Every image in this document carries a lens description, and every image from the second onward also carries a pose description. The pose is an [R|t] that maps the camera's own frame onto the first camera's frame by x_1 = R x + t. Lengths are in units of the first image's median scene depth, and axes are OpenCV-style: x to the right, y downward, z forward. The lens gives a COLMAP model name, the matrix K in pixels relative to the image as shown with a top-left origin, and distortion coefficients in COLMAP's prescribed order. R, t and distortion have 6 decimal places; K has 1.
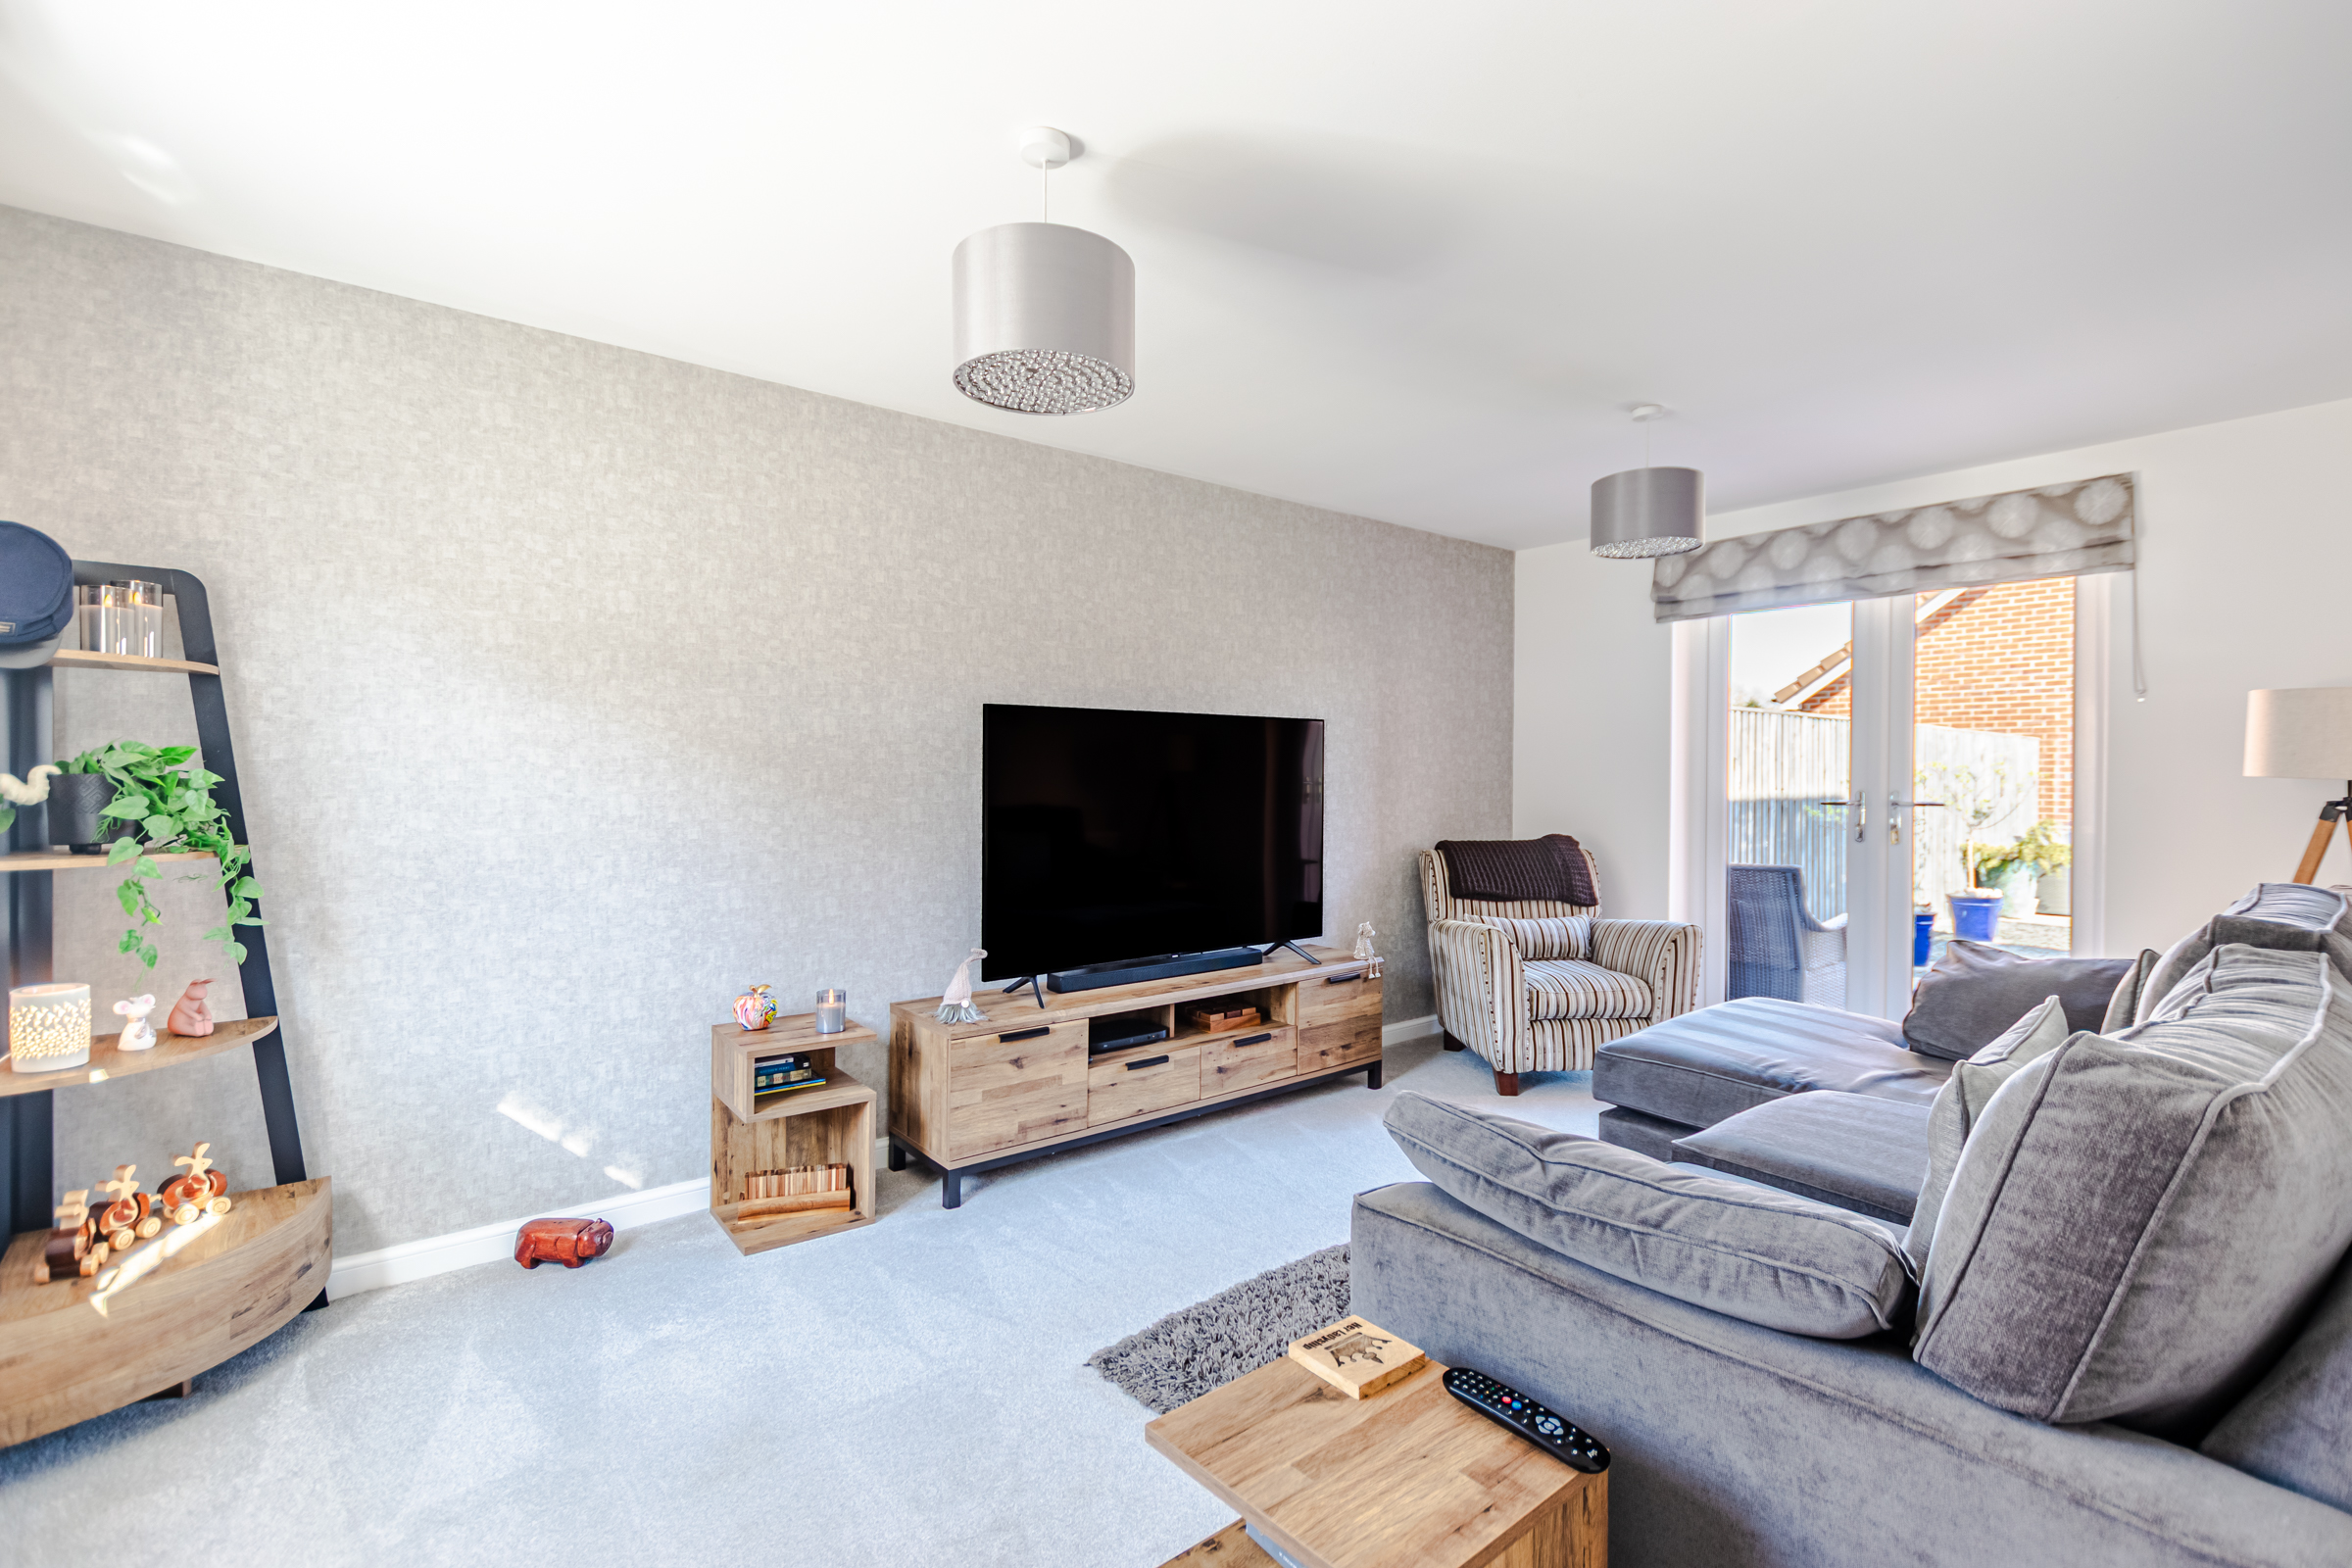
lens RADIAL K [[1102.5, 0, 1193.1], [0, 1102.5, 769.6], [0, 0, 1]] dist [0.003454, -0.005894]
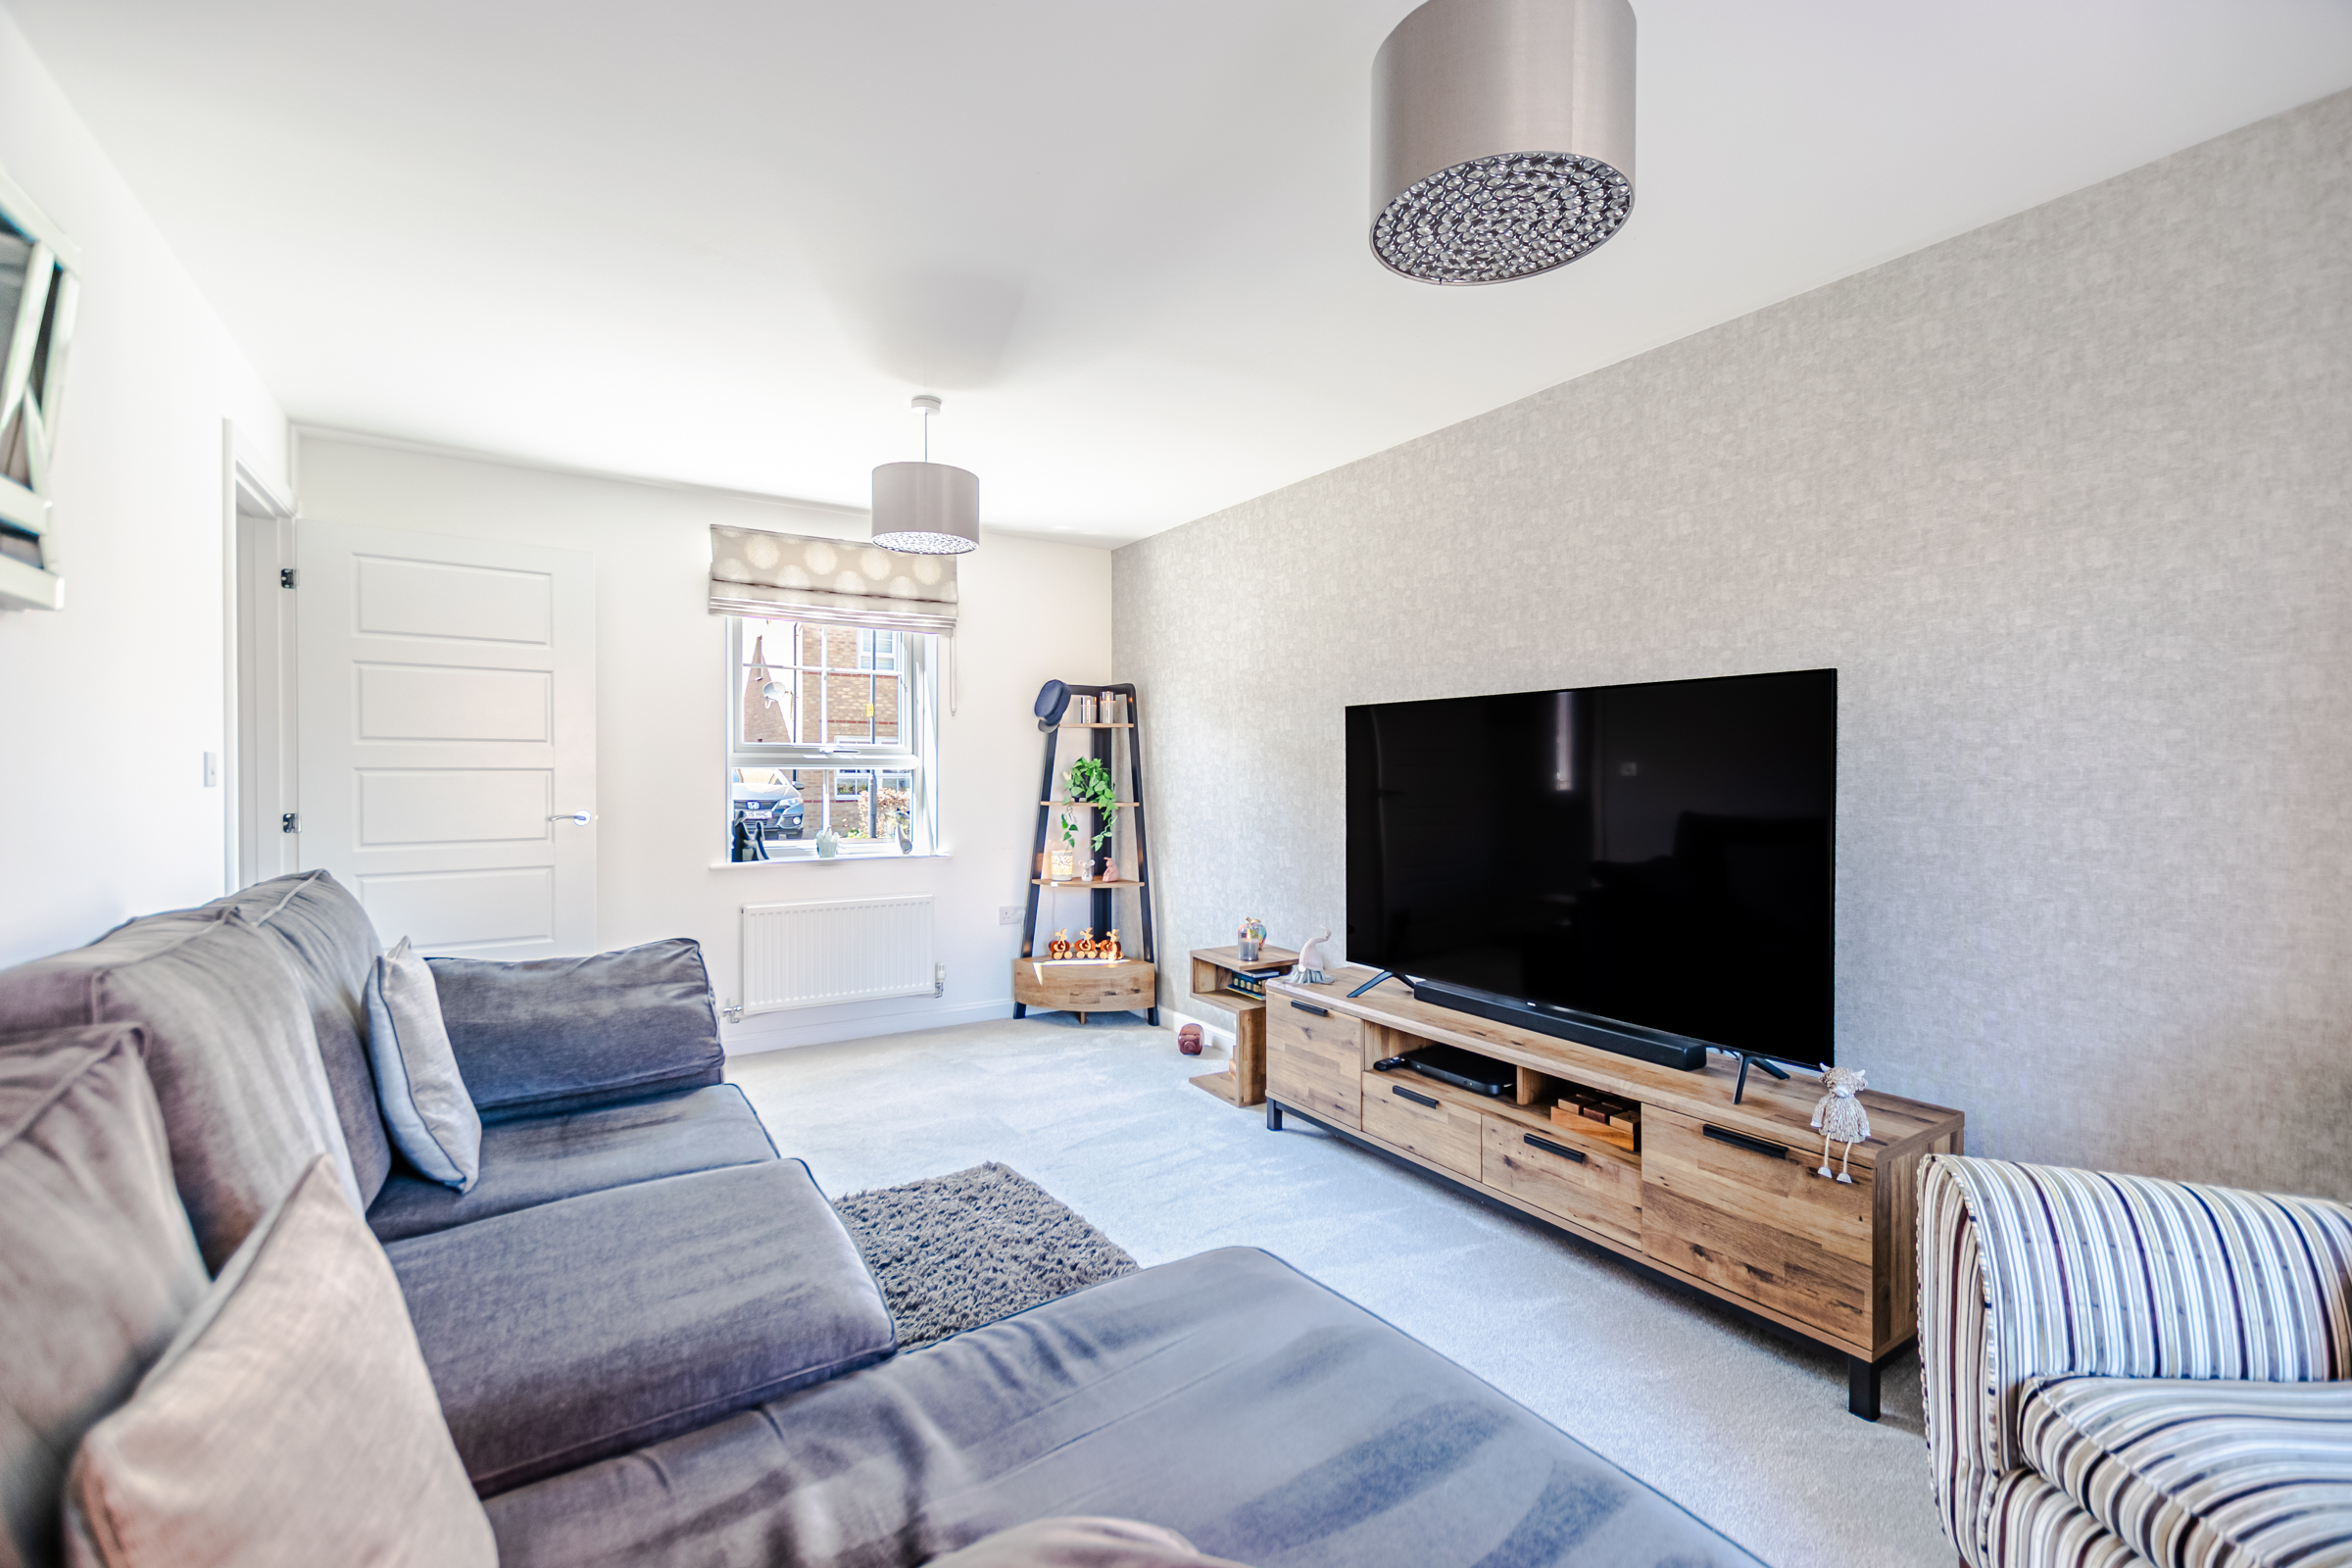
lens RADIAL K [[1022.1, 0, 1185.0], [0, 1022.1, 783.5], [0, 0, 1]] dist [0.009836, 0.000109]
pose [[-0.128444, 0.006070, -0.991698, 0.768272], [-0.004278, 0.999969, 0.006675, 0.010079], [0.991708, 0.005100, -0.128414, 0.893801]]
